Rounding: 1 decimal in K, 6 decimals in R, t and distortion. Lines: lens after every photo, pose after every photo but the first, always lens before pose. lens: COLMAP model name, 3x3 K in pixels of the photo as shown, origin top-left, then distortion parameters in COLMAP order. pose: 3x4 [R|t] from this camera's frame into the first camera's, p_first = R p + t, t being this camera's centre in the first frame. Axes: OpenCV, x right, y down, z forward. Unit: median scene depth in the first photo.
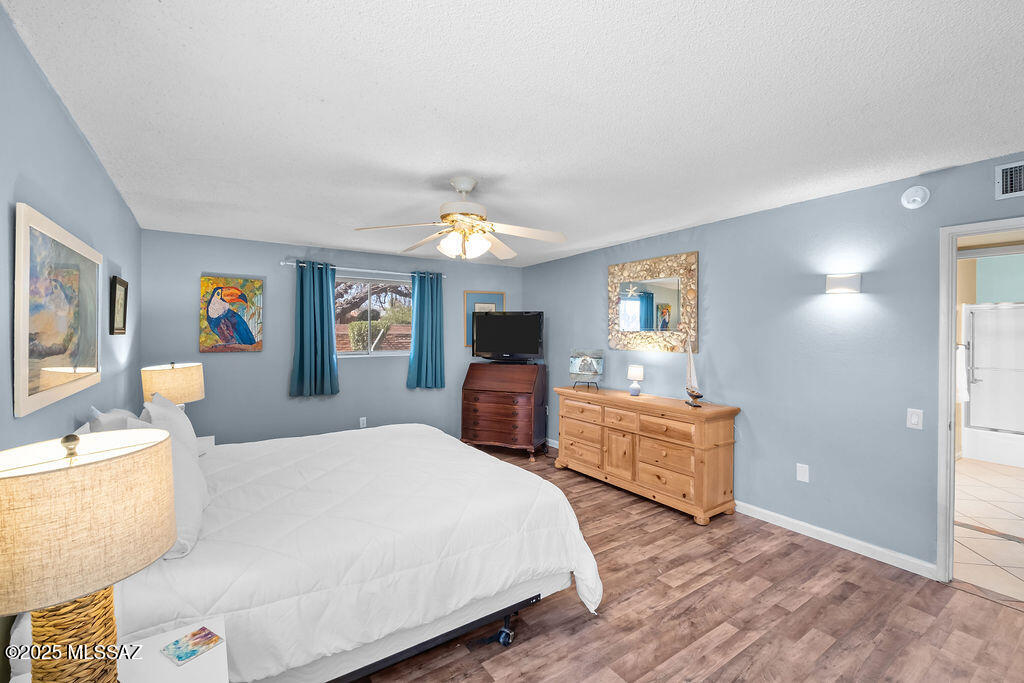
lens RADIAL K [[442.4, 0, 513.2], [0, 442.4, 335.6], [0, 0, 1]] dist [-0.003781, -0.002518]
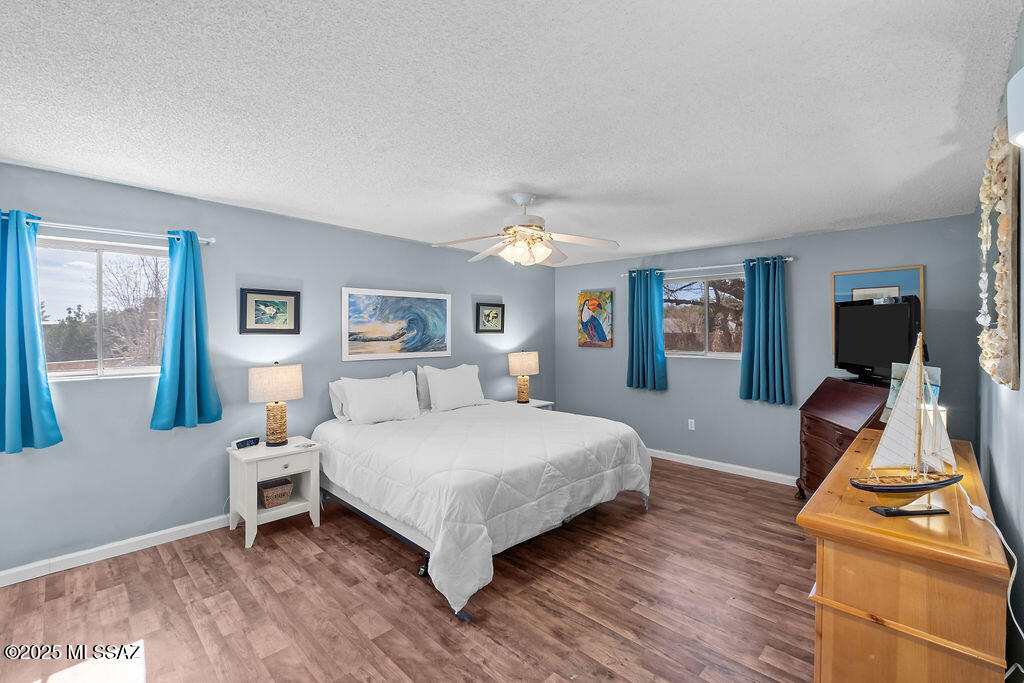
lens RADIAL K [[442.4, 0, 513.3], [0, 442.4, 336.0], [0, 0, 1]] dist [-0.003781, -0.002518]
pose [[0.197144, 0.007675, -0.980345, 0.646705], [-0.009979, 0.999933, 0.005821, -0.001712], [0.980324, 0.008635, 0.197207, 0.503928]]
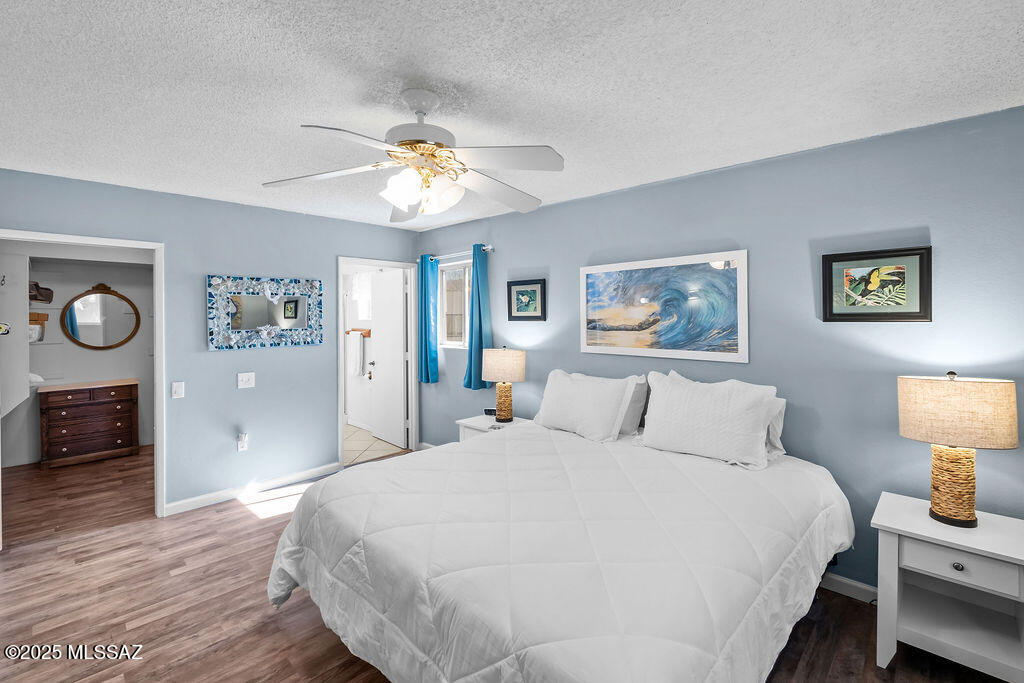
lens RADIAL K [[442.4, 0, 513.1], [0, 442.4, 318.7], [0, 0, 1]] dist [-0.003781, -0.002518]
pose [[-0.977956, 0.007626, -0.208673, -0.073299], [0.004457, 0.999868, 0.015651, -0.015295], [0.208765, 0.014376, -0.977860, 1.128421]]
